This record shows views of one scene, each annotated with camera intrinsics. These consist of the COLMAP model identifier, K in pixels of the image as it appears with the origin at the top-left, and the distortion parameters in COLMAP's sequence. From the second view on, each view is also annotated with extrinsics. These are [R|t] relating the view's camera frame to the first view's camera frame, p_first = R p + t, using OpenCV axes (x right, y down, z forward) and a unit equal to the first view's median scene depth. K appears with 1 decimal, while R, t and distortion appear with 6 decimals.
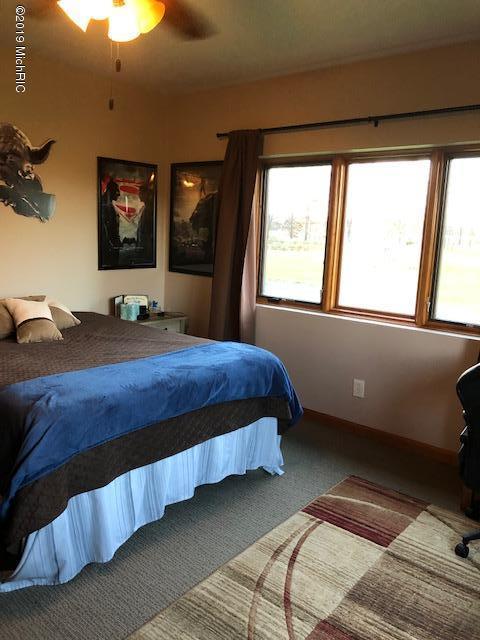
lens RADIAL K [[518.3, 0, 240.0], [0, 518.3, 320.0], [0, 0, 1]] dist [0.007748, 0.002510]
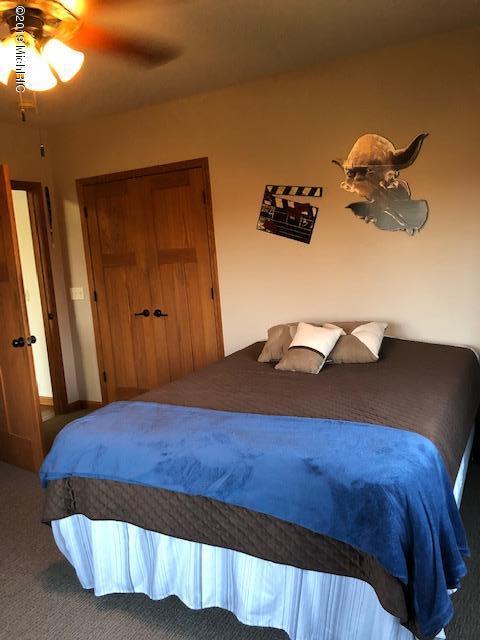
lens RADIAL K [[518.3, 0, 240.0], [0, 518.3, 320.0], [0, 0, 1]] dist [0.007748, 0.002510]
pose [[0.210298, 0.091285, -0.973366, 0.422251], [-0.081496, 0.993803, 0.075595, -0.095148], [0.974235, 0.063428, 0.216434, 0.576012]]
